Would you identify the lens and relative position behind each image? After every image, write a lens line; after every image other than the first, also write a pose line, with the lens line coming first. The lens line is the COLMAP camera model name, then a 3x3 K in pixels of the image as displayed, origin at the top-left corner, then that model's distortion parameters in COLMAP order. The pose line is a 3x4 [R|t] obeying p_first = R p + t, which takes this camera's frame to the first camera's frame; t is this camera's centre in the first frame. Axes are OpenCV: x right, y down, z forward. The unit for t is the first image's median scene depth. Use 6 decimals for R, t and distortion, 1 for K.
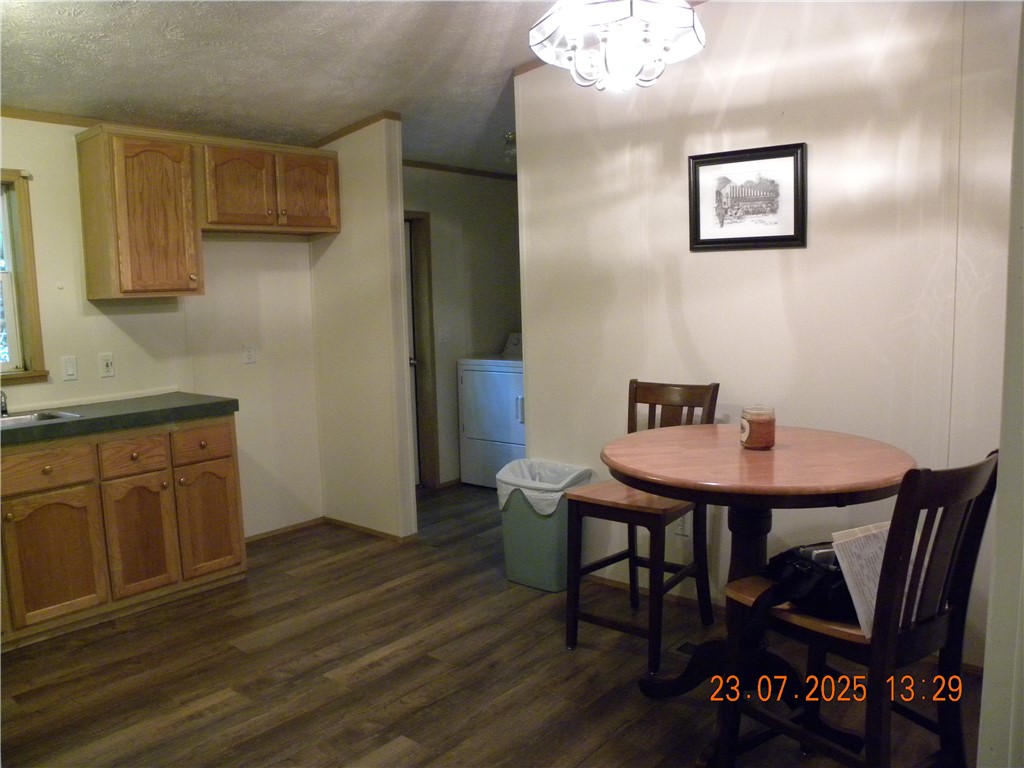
lens RADIAL K [[792.4, 0, 512.0], [0, 792.4, 384.0], [0, 0, 1]] dist [-0.145702, 0.094234]
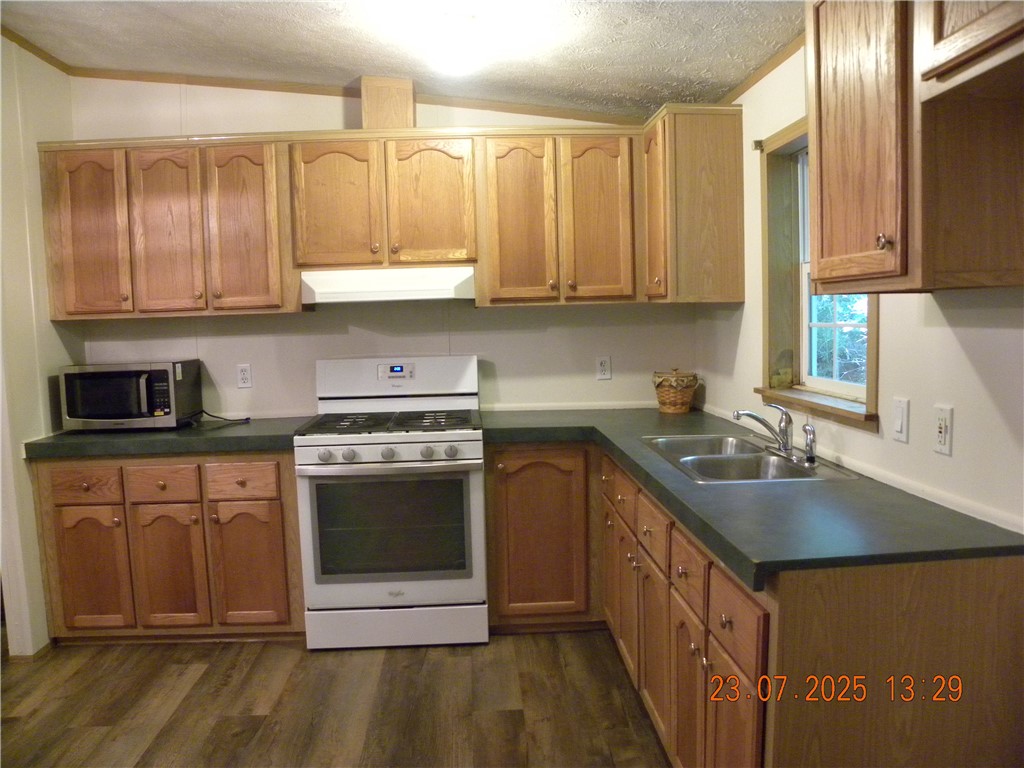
lens RADIAL K [[792.4, 0, 512.0], [0, 792.4, 384.0], [0, 0, 1]] dist [-0.145702, 0.094234]
pose [[-0.726980, 0.104608, -0.678643, -0.008906], [-0.033560, 0.981734, 0.187277, -0.139955], [0.685838, 0.158922, -0.710191, 1.201591]]
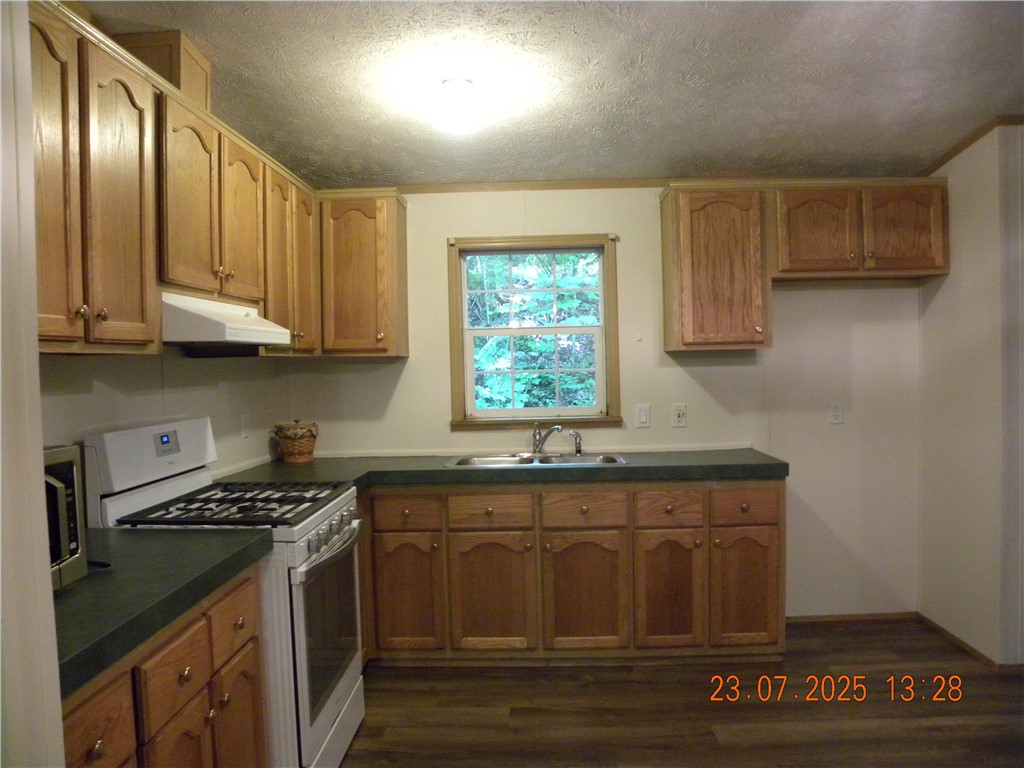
lens RADIAL K [[792.4, 0, 512.0], [0, 792.4, 384.0], [0, 0, 1]] dist [-0.145702, 0.094234]
pose [[0.618068, 0.034608, -0.785363, 0.160529], [-0.083715, 0.996247, -0.021981, -0.025959], [0.781655, 0.079333, 0.618645, 0.183733]]
